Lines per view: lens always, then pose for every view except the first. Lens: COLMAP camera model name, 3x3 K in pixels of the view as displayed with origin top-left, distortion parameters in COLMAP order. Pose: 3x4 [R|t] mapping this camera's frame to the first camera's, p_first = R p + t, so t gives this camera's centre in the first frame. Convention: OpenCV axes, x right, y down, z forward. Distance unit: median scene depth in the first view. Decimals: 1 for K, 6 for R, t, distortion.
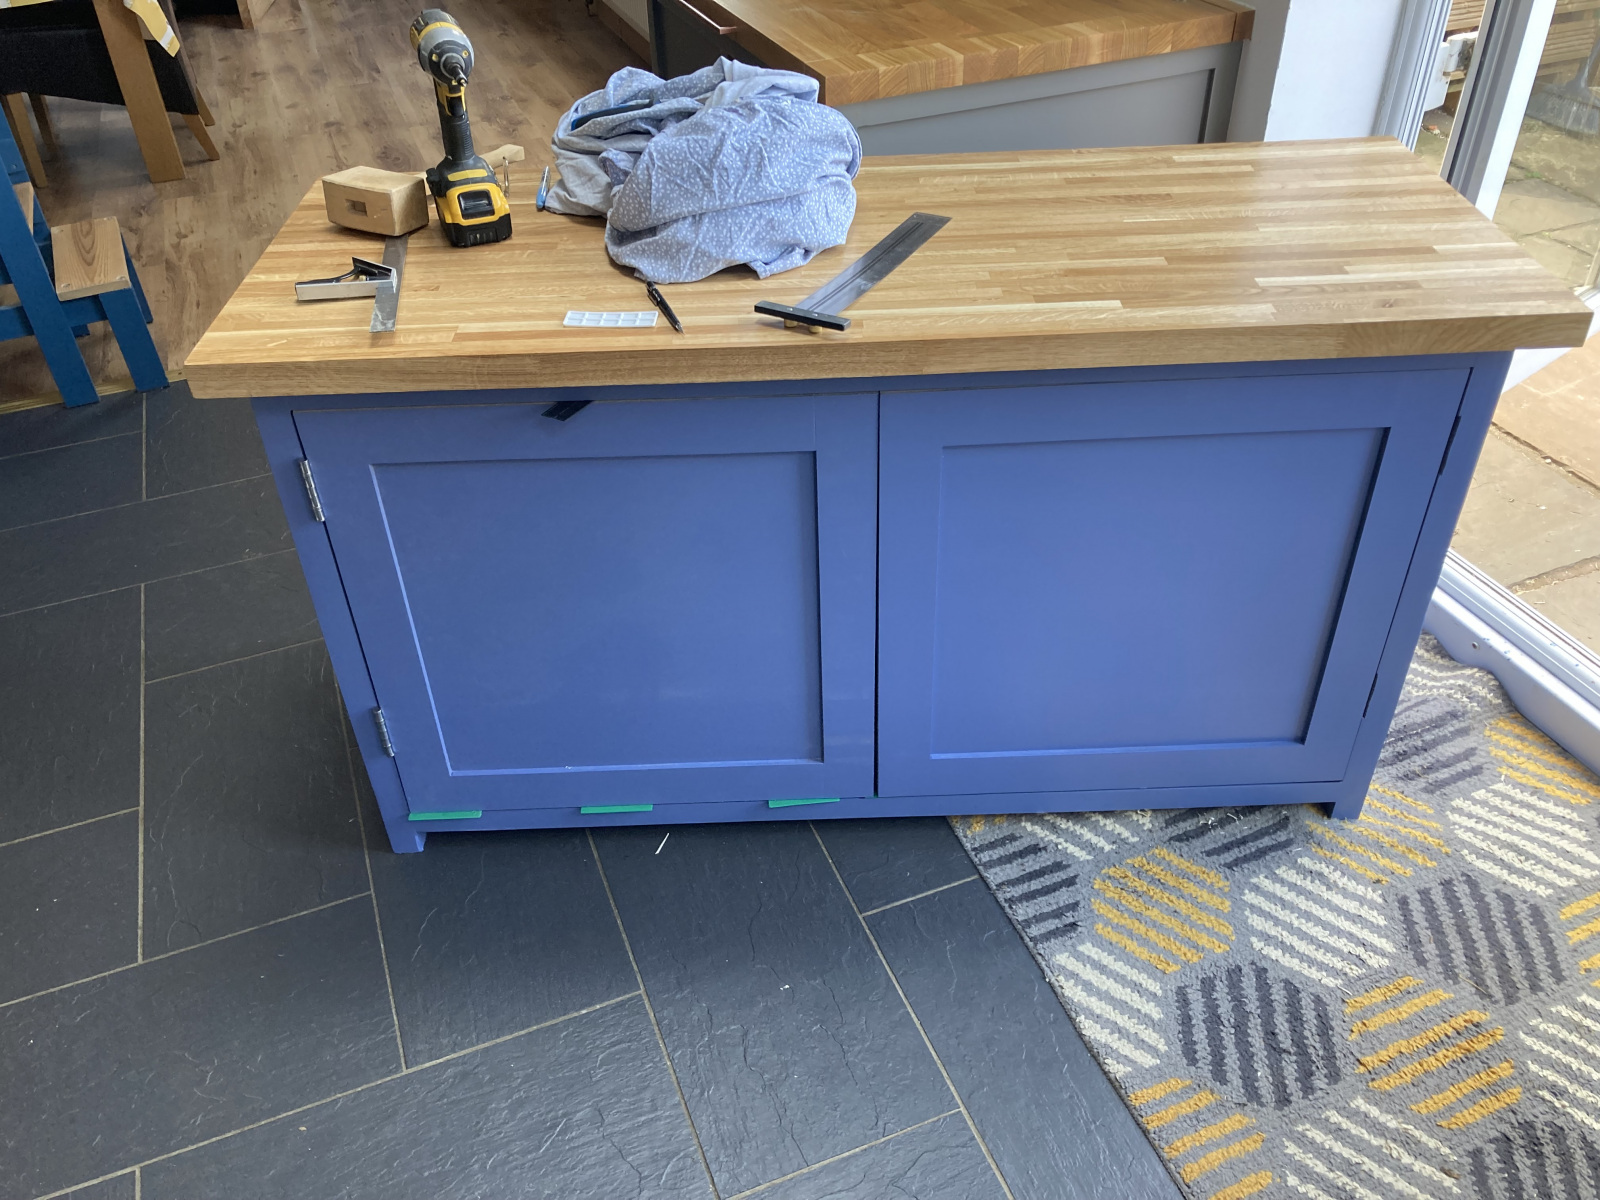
lens RADIAL K [[1305.5, 0, 802.7], [0, 1305.5, 604.4], [0, 0, 1]] dist [0.008598, 0.002618]
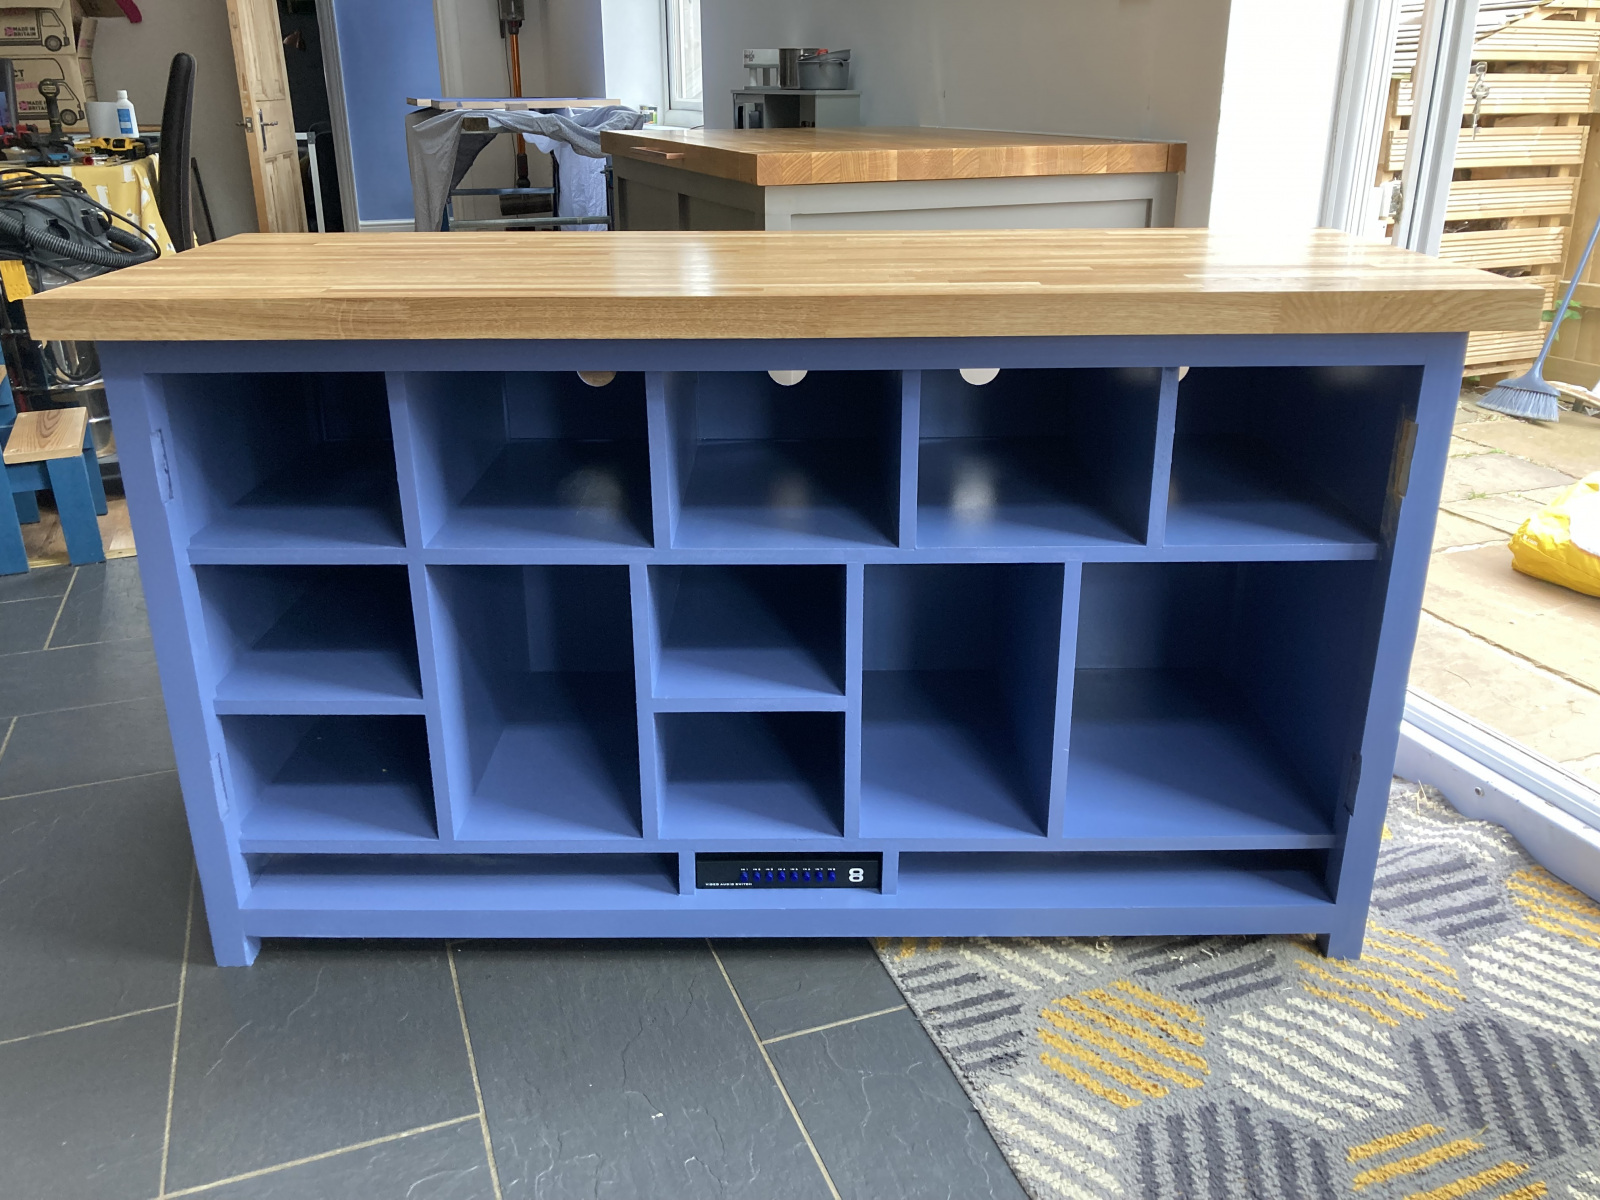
lens RADIAL K [[1315.3, 0, 800.0], [0, 1315.3, 600.0], [0, 0, 1]] dist [-0.003093, 0.007566]
pose [[0.999493, 0.031135, -0.006604, 0.069800], [-0.031736, 0.959210, -0.280909, 0.212289], [-0.002412, 0.280976, 0.959712, 0.131730]]
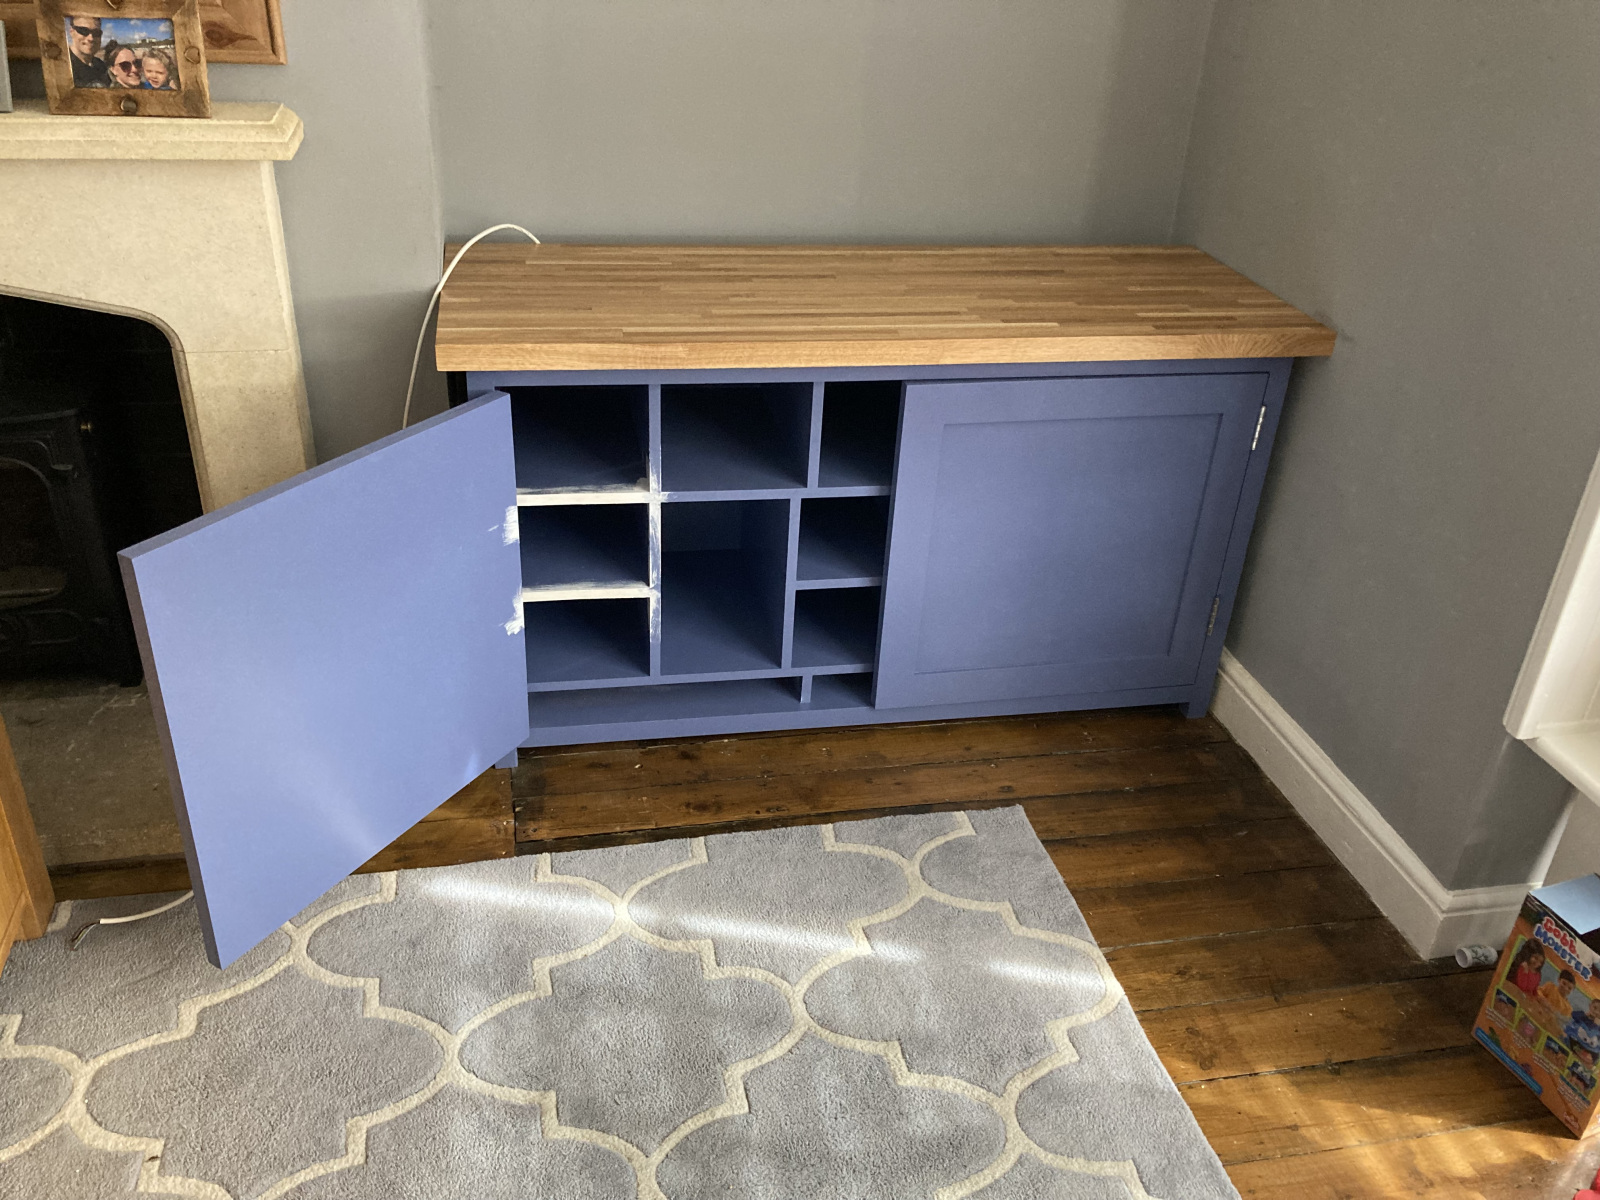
lens RADIAL K [[1316.6, 0, 790.5], [0, 1316.6, 601.0], [0, 0, 1]] dist [0.001959, 0.001202]
pose [[0.982969, -0.009790, 0.183511, -0.289588], [0.035623, 0.989790, -0.138009, 0.240366], [-0.180287, 0.142196, 0.973282, -0.331759]]
